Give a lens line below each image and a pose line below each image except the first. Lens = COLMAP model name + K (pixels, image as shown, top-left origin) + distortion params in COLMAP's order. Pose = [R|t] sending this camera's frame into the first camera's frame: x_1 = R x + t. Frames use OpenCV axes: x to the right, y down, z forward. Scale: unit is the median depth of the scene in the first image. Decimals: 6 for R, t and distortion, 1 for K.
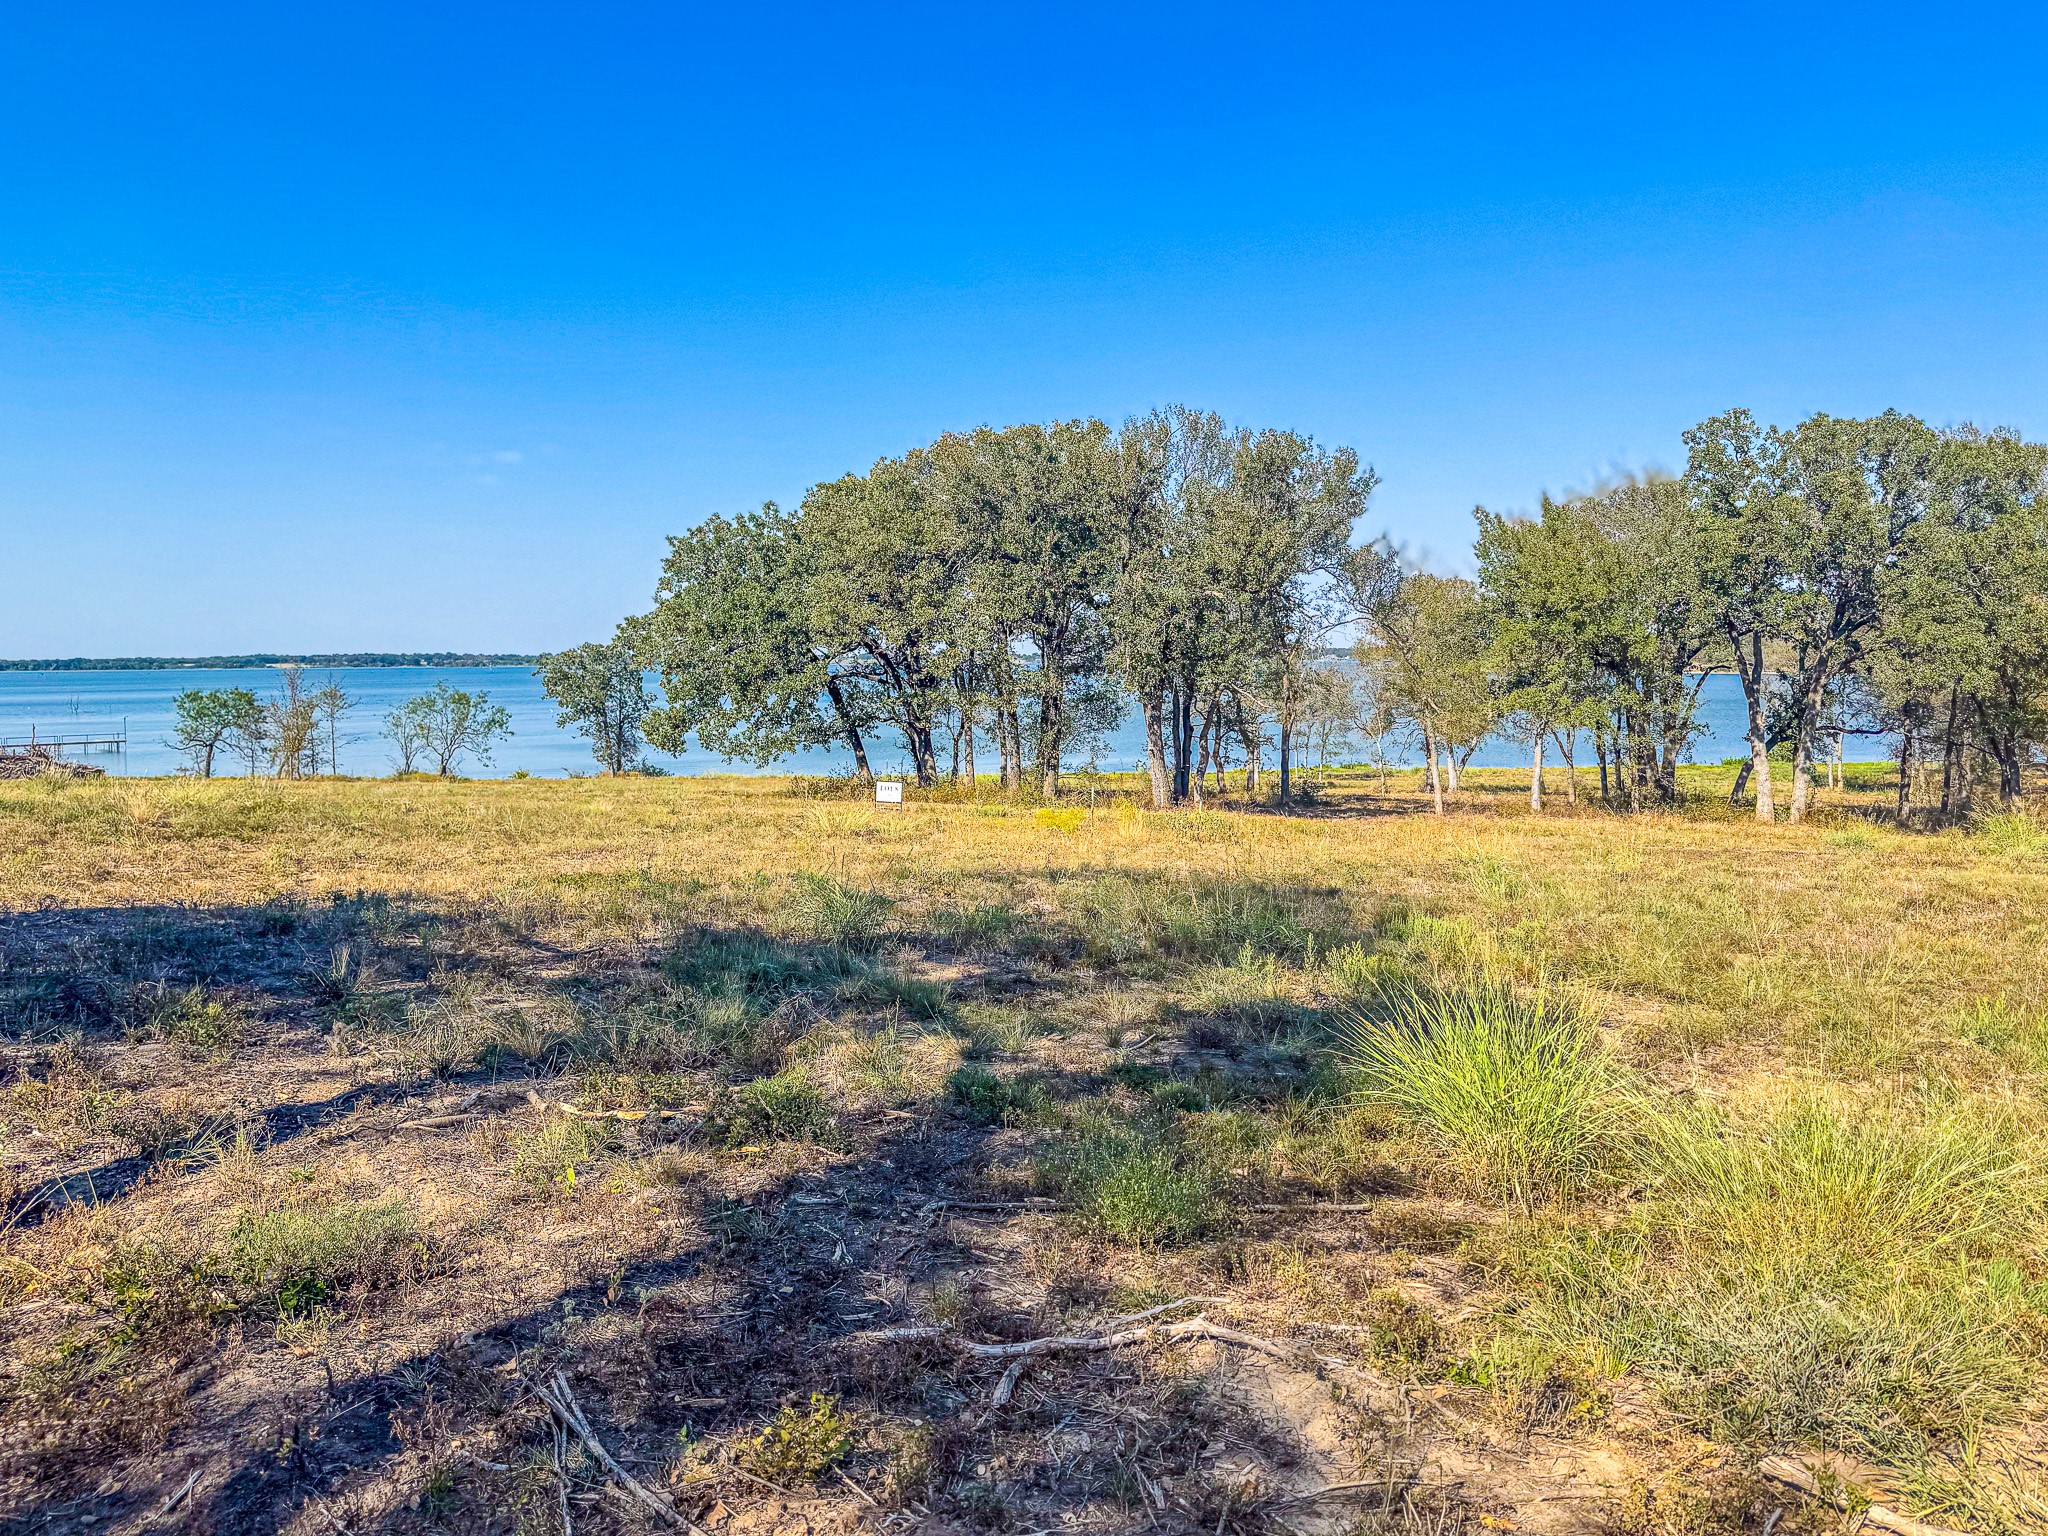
lens RADIAL K [[1430.3, 0, 995.1], [0, 1430.3, 754.5], [0, 0, 1]] dist [0.041307, -0.000730]
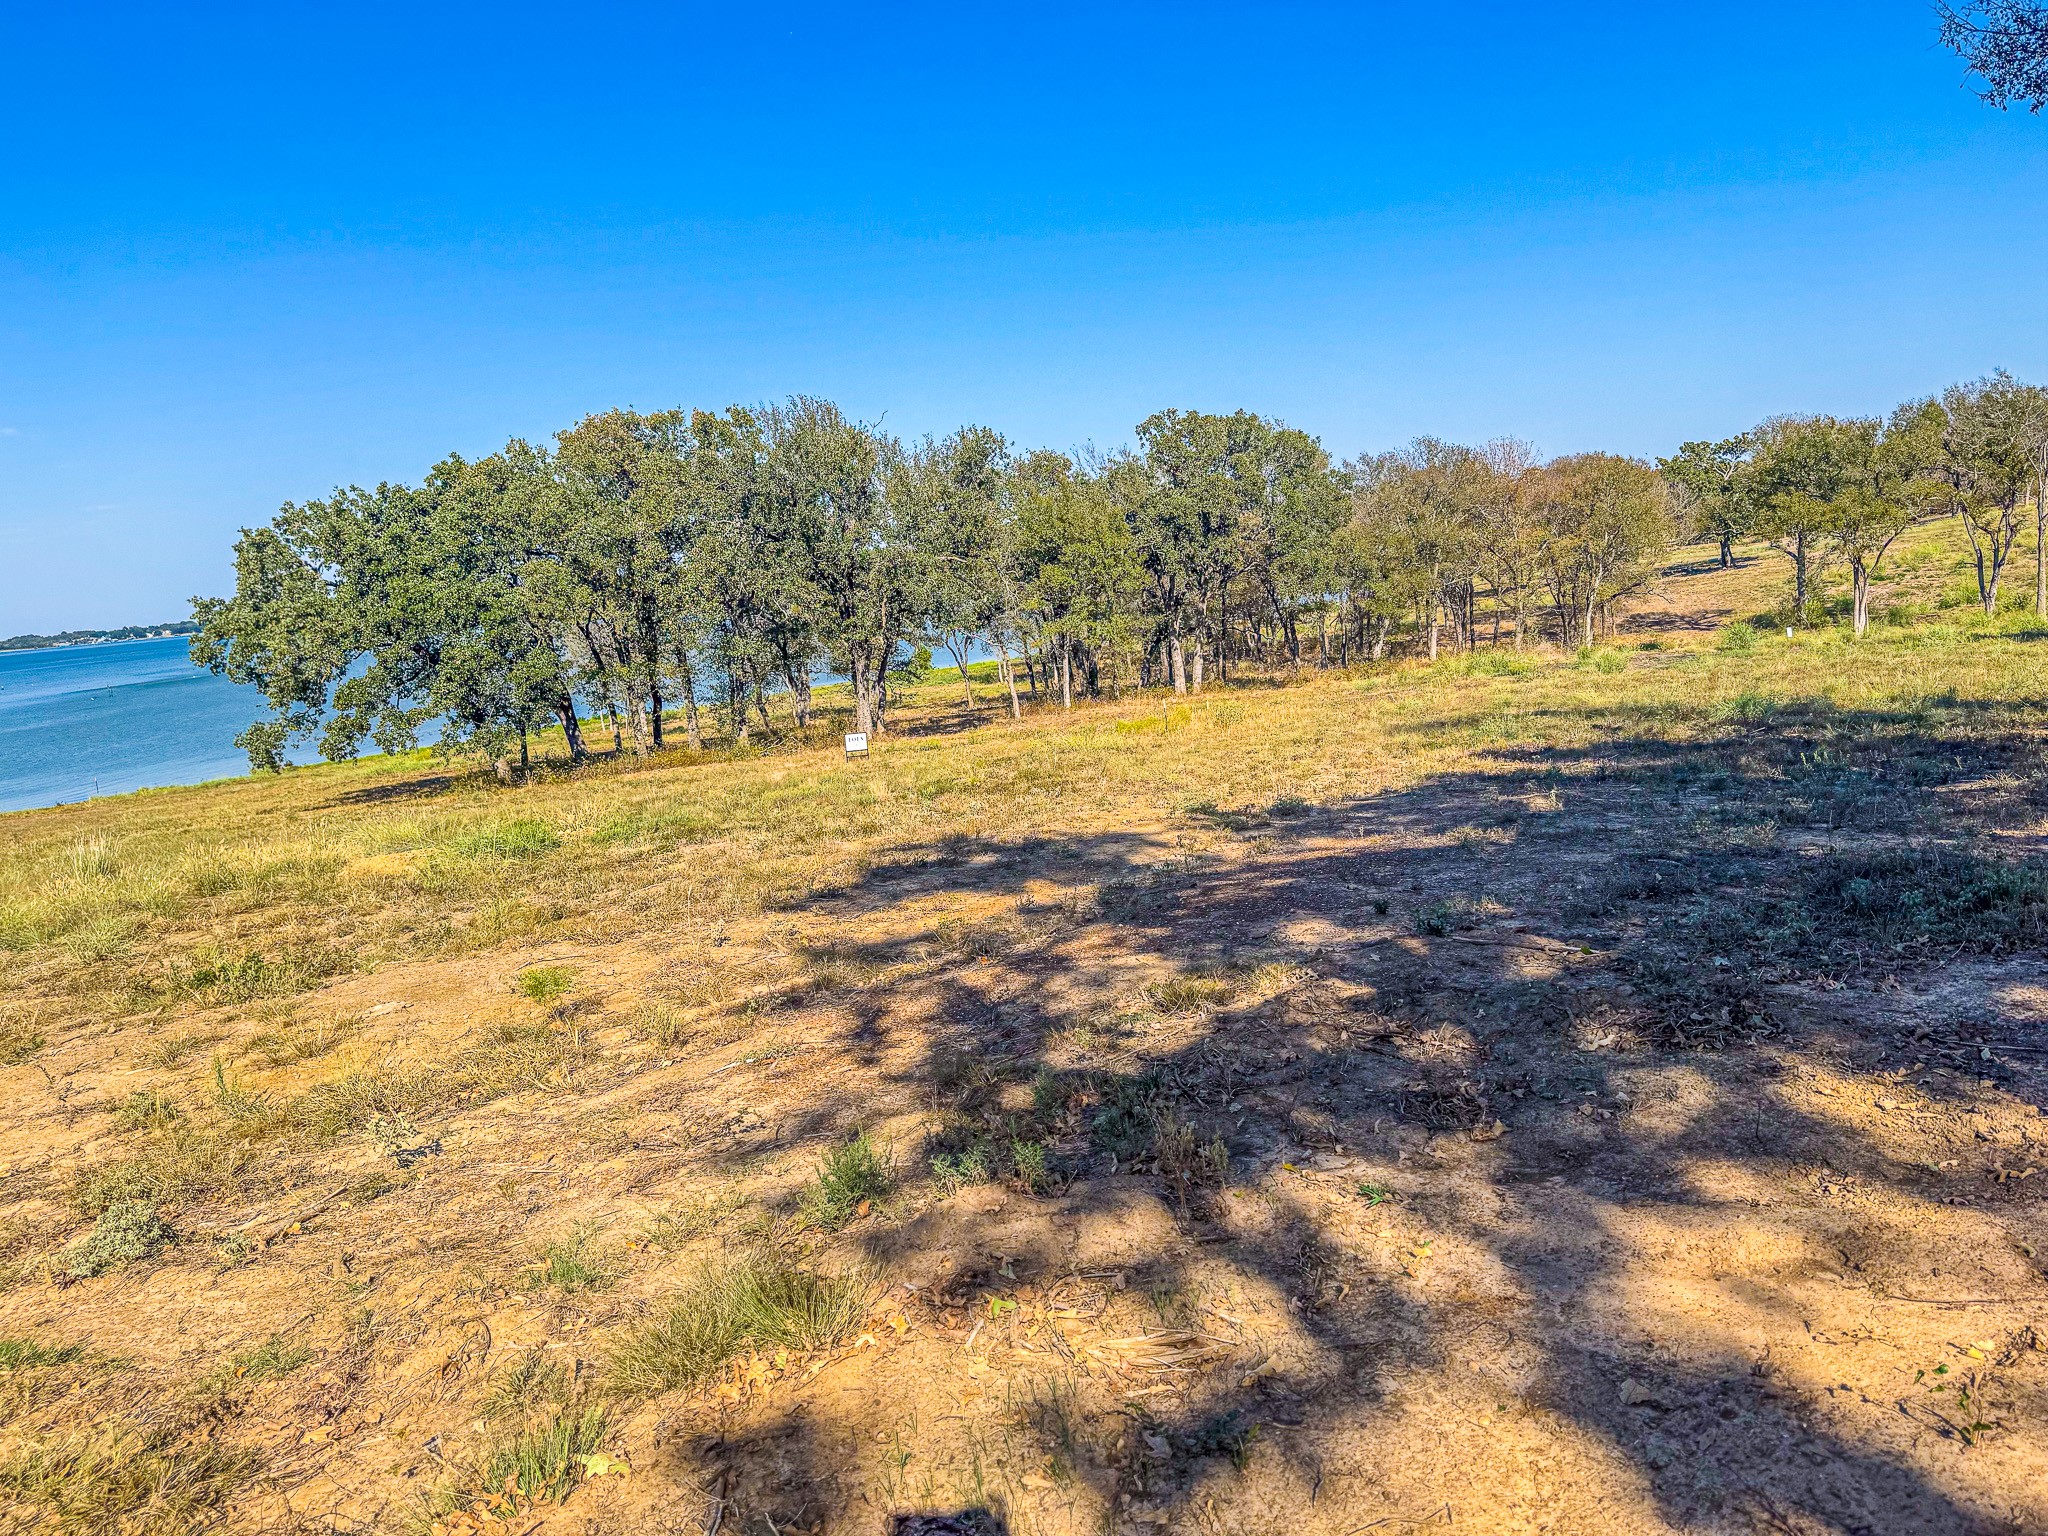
lens RADIAL K [[1404.1, 0, 1034.1], [0, 1404.1, 791.1], [0, 0, 1]] dist [0.126724, -0.209593]
pose [[0.757244, -0.165109, 0.631918, -0.485997], [0.125019, 0.986272, 0.107881, -0.028134], [-0.641055, -0.002691, 0.767490, 0.000400]]
